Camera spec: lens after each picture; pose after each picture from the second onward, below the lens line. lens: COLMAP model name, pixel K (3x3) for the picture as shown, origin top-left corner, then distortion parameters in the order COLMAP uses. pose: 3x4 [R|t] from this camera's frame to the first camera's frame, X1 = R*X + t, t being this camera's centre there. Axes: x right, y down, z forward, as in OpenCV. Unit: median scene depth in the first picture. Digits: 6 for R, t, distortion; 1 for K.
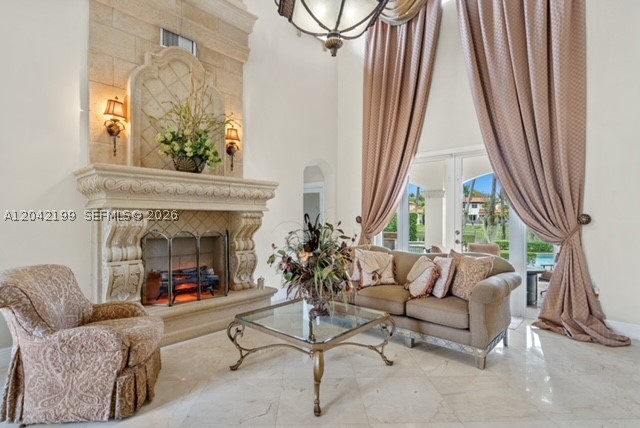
lens RADIAL K [[330.3, 0, 324.3], [0, 330.3, 215.7], [0, 0, 1]] dist [0.013852, 0.000152]
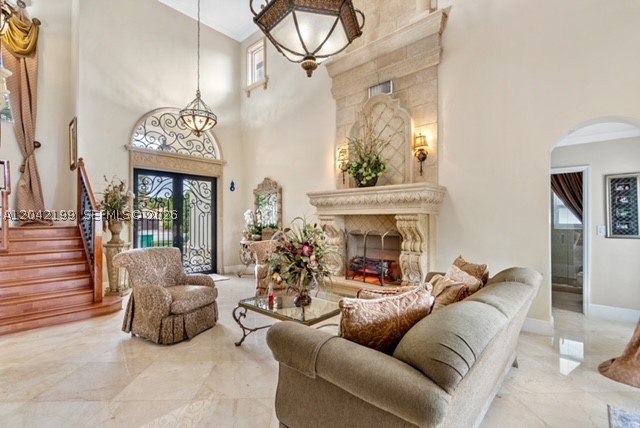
lens RADIAL K [[296.3, 0, 319.9], [0, 296.3, 218.2], [0, 0, 1]] dist [-0.000858, -0.000012]
pose [[0.002575, -0.011049, -0.999936, 0.829747], [0.004045, 0.999931, -0.011039, 0.010217], [0.999989, -0.004016, 0.002619, 0.836653]]
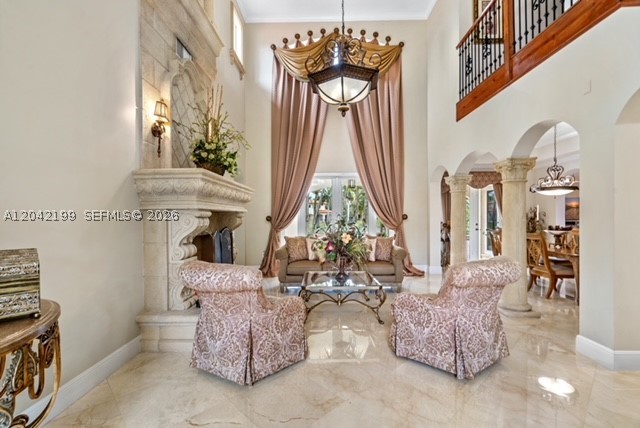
lens RADIAL K [[296.3, 0, 319.9], [0, 296.3, 218.2], [0, 0, 1]] dist [-0.000858, -0.000012]
pose [[0.740798, -0.010196, 0.671651, -0.813262], [0.003254, 0.999928, 0.011591, -0.003277], [-0.671720, -0.006401, 0.740777, 0.006366]]
